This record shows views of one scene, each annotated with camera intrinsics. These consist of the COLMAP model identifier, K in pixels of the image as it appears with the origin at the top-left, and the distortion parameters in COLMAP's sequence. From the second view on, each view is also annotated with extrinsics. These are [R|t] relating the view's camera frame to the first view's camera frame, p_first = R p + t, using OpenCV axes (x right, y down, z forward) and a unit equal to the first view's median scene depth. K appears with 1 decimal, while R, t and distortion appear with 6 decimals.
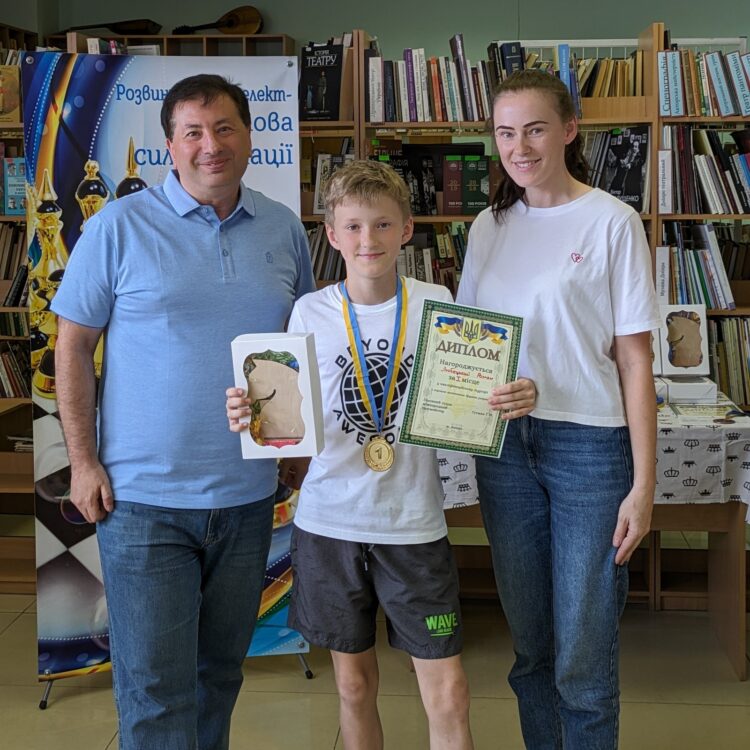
lens RADIAL K [[1254.5, 0, 375.2], [0, 1254.5, 262.3], [0, 0, 1]] dist [0.089877, -0.178609]
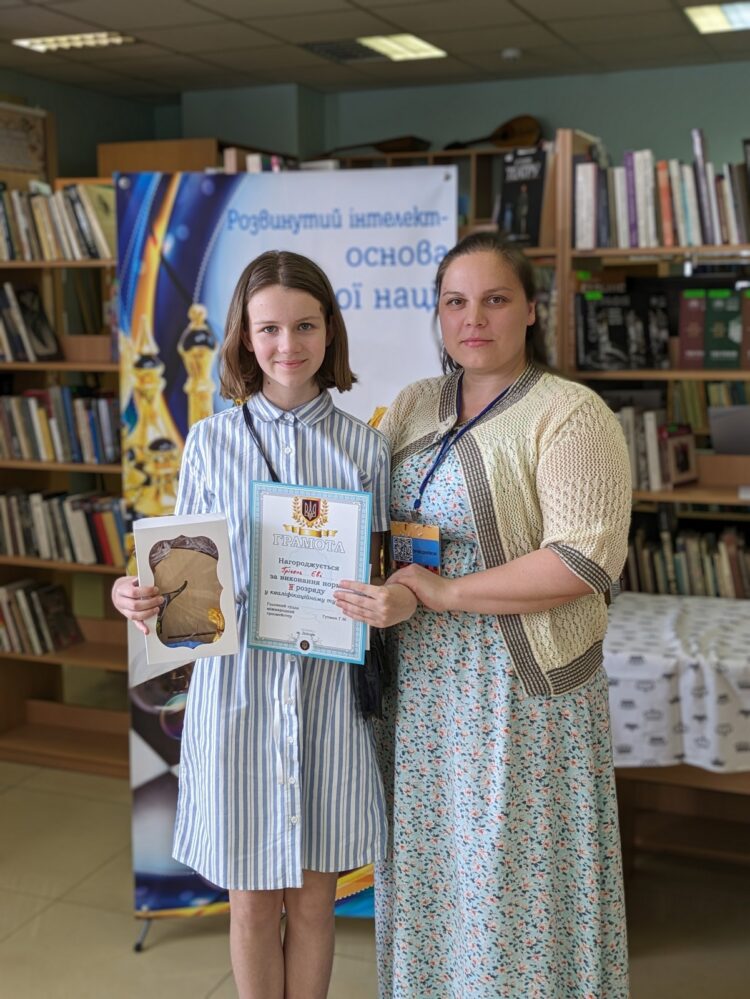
lens RADIAL K [[1253.4, 0, 364.1], [0, 1253.4, 462.7], [0, 0, 1]] dist [0.049134, 0.026668]
pose [[0.956380, 0.032556, -0.290305, 0.100977], [-0.014962, 0.997925, 0.062619, -0.026645], [0.291741, -0.055544, 0.954883, 0.211345]]
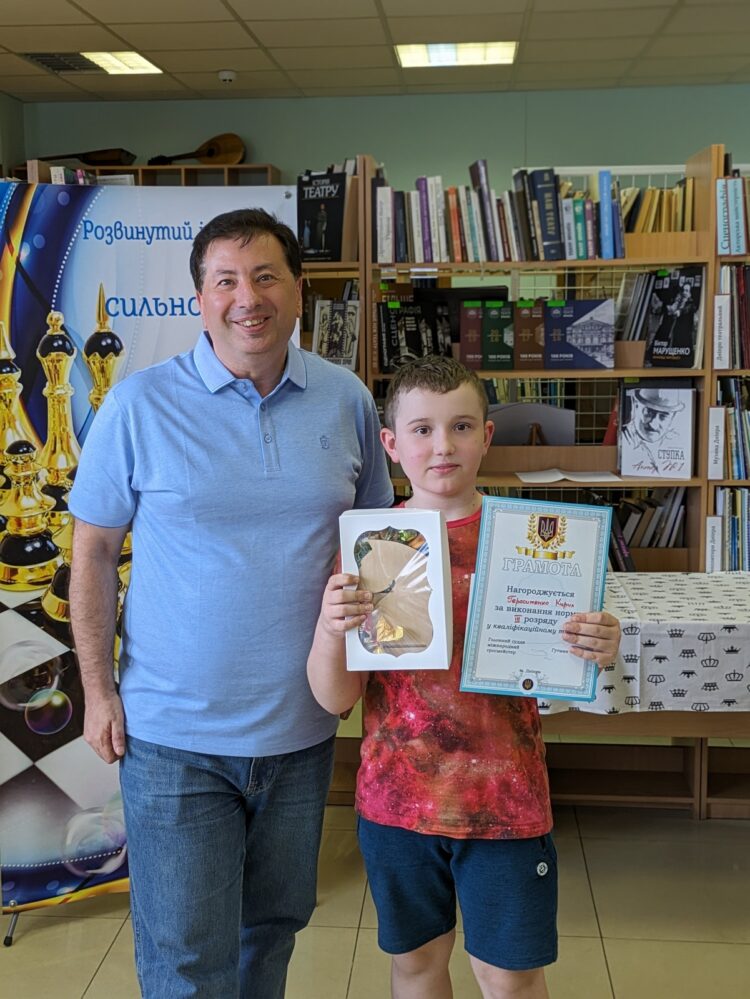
lens RADIAL K [[1256.9, 0, 331.6], [0, 1256.9, 468.6], [0, 0, 1]] dist [0.058589, -0.061659]
pose [[0.999863, -0.000536, -0.016534, -0.021595], [0.001446, 0.998482, 0.055054, -0.018540], [0.016479, -0.055071, 0.998346, 0.129343]]
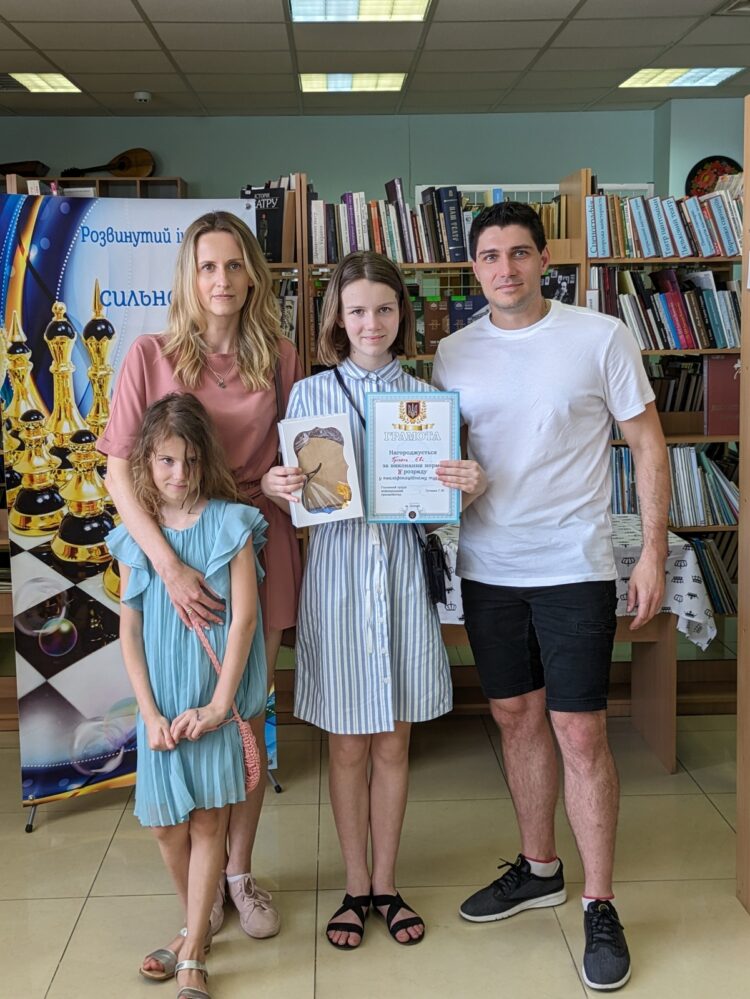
lens RADIAL K [[1265.0, 0, 362.6], [0, 1265.0, 479.8], [0, 0, 1]] dist [0.049475, -0.037229]
pose [[0.993176, -0.022162, 0.114499, -0.087155], [0.015956, 0.998368, 0.054839, 0.008794], [-0.115527, -0.052638, 0.991909, -0.044666]]
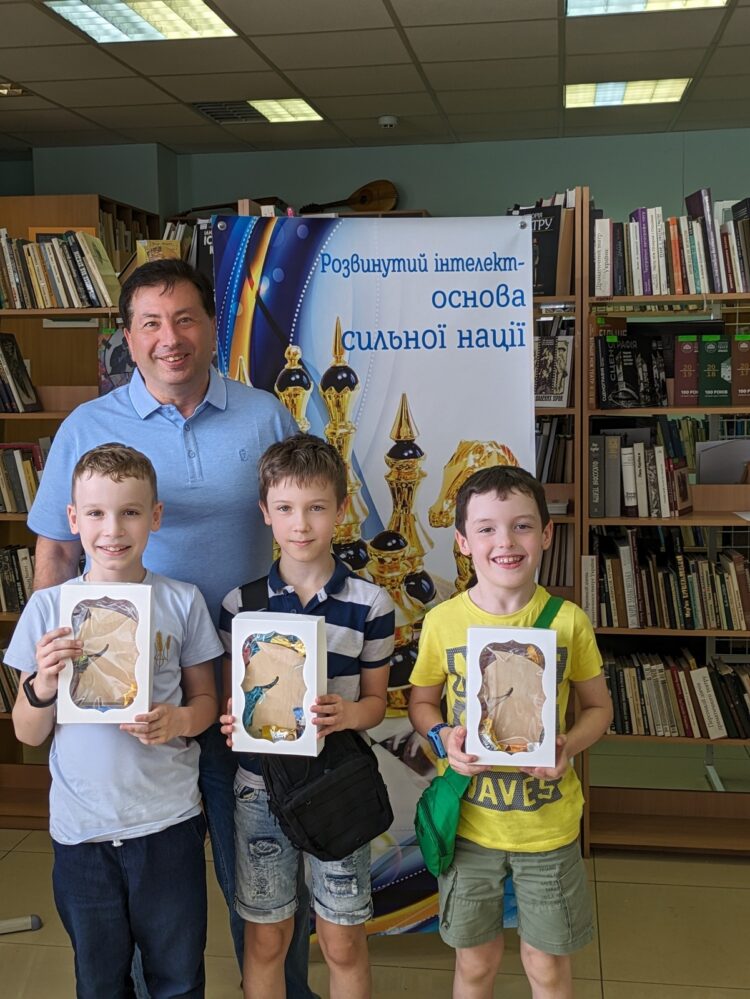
lens RADIAL K [[1255.4, 0, 345.4], [0, 1255.4, 498.2], [0, 0, 1]] dist [0.055629, -0.023931]
pose [[0.997049, -0.003190, -0.076699, -0.107586], [0.005835, 0.999395, 0.034294, -0.006322], [0.076543, -0.034640, 0.996464, 0.139745]]
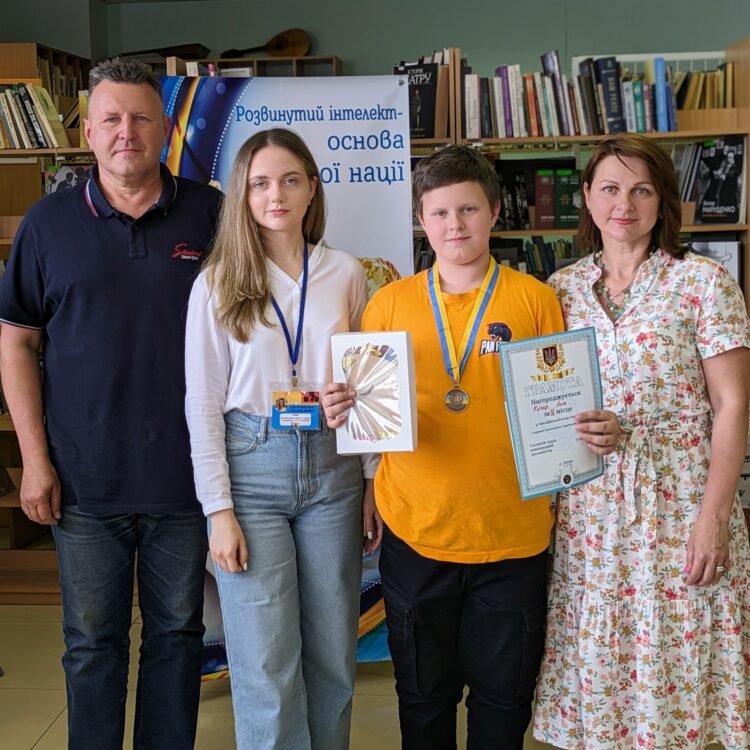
lens RADIAL K [[1257.9, 0, 346.2], [0, 1257.9, 299.3], [0, 0, 1]] dist [0.118265, -0.379771]
pose [[0.999704, -0.016007, -0.018297, -0.085250], [0.016209, 0.999809, 0.010900, 0.005556], [0.018119, -0.011194, 0.999773, -0.023429]]
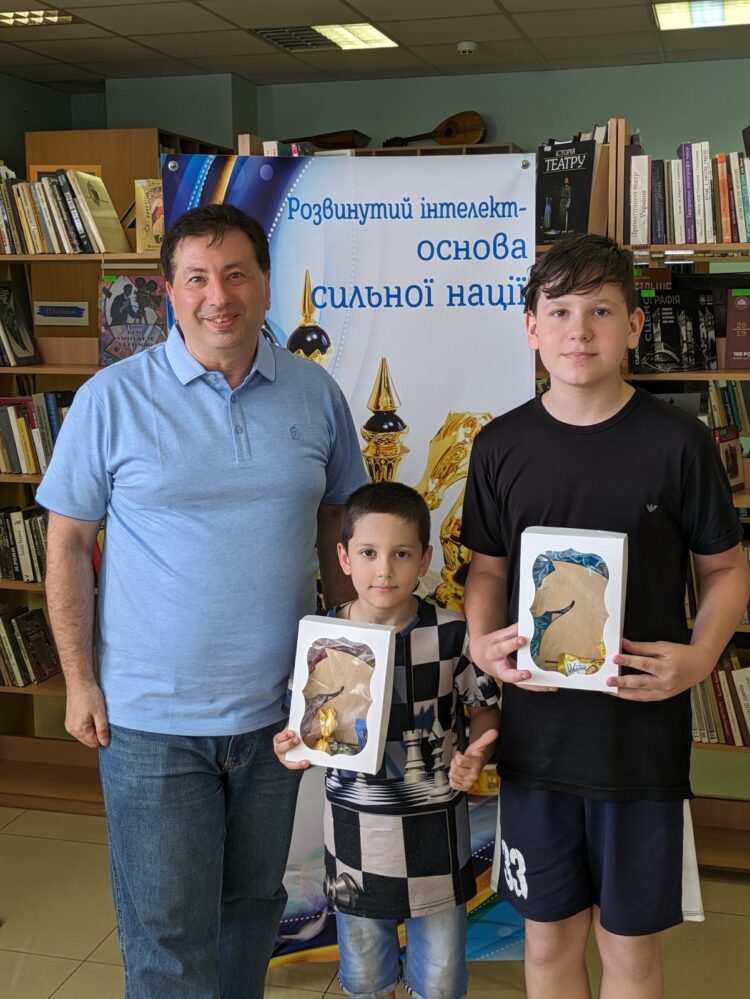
lens RADIAL K [[1252.7, 0, 381.4], [0, 1252.7, 475.1], [0, 0, 1]] dist [0.064541, -0.063329]
pose [[0.985841, 0.019854, -0.166504, -0.022556], [-0.008463, 0.997591, 0.068848, -0.026239], [0.167470, -0.066465, 0.983634, 0.237788]]
